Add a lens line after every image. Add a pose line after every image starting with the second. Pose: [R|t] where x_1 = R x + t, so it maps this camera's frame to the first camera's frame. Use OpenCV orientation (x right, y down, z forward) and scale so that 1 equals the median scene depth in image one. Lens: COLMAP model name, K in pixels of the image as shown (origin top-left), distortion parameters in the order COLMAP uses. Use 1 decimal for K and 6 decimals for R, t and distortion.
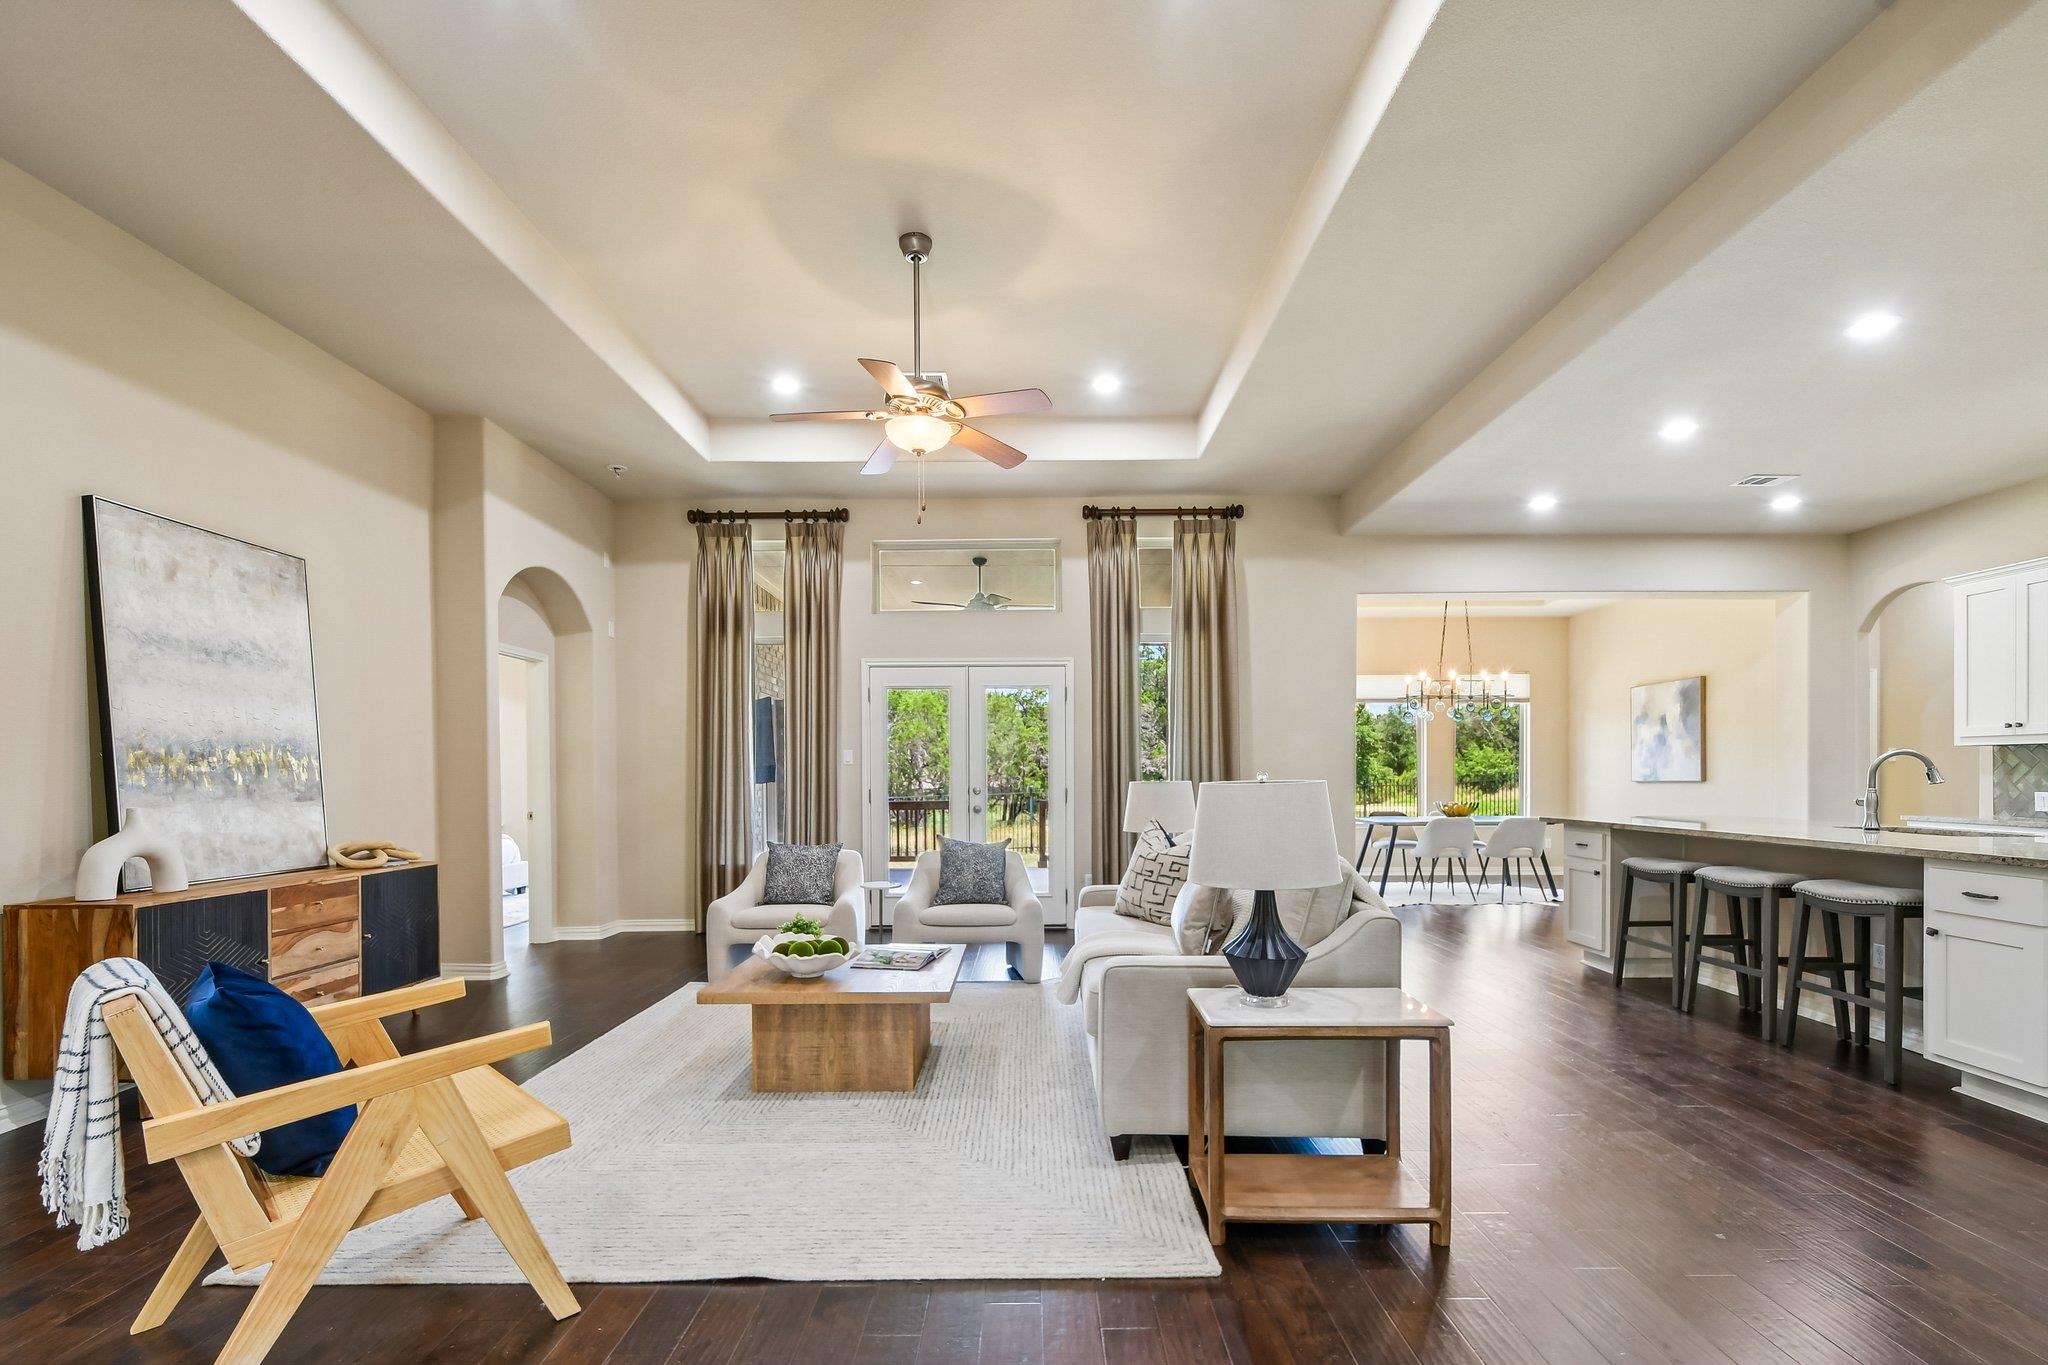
lens RADIAL K [[901.8, 0, 1030.9], [0, 901.8, 784.2], [0, 0, 1]] dist [0.009532, -0.011545]
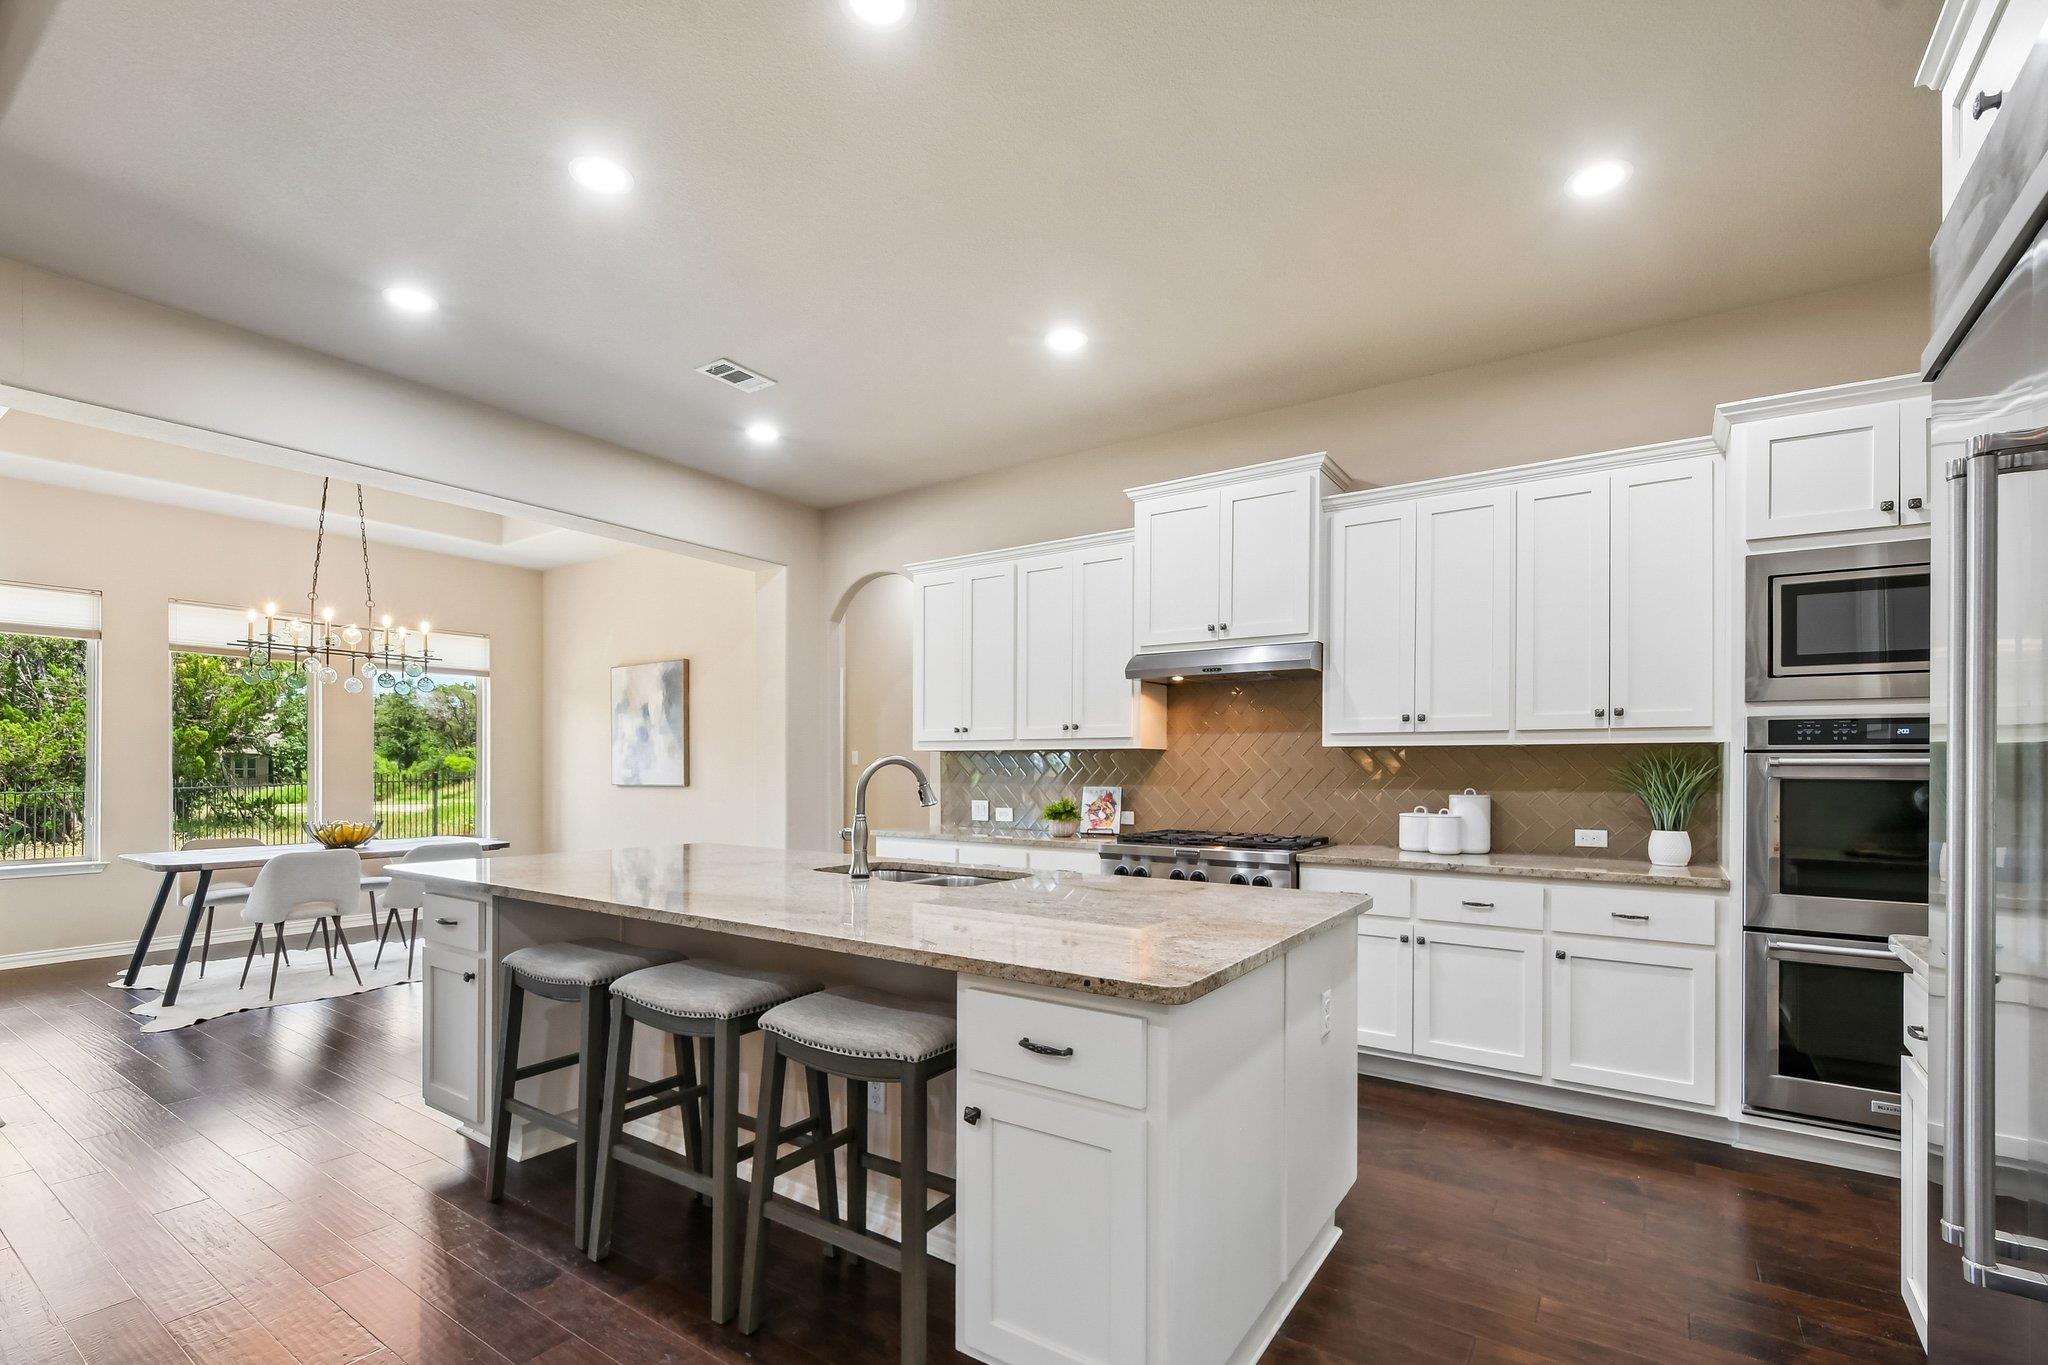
lens RADIAL K [[925.8, 0, 1028.2], [0, 925.8, 768.8], [0, 0, 1]] dist [0.001028, 0.000305]
pose [[0.569336, 0.003740, 0.822096, 0.360569], [0.002495, 0.999977, -0.006277, -0.020561], [-0.822101, 0.005625, 0.569314, 0.415388]]
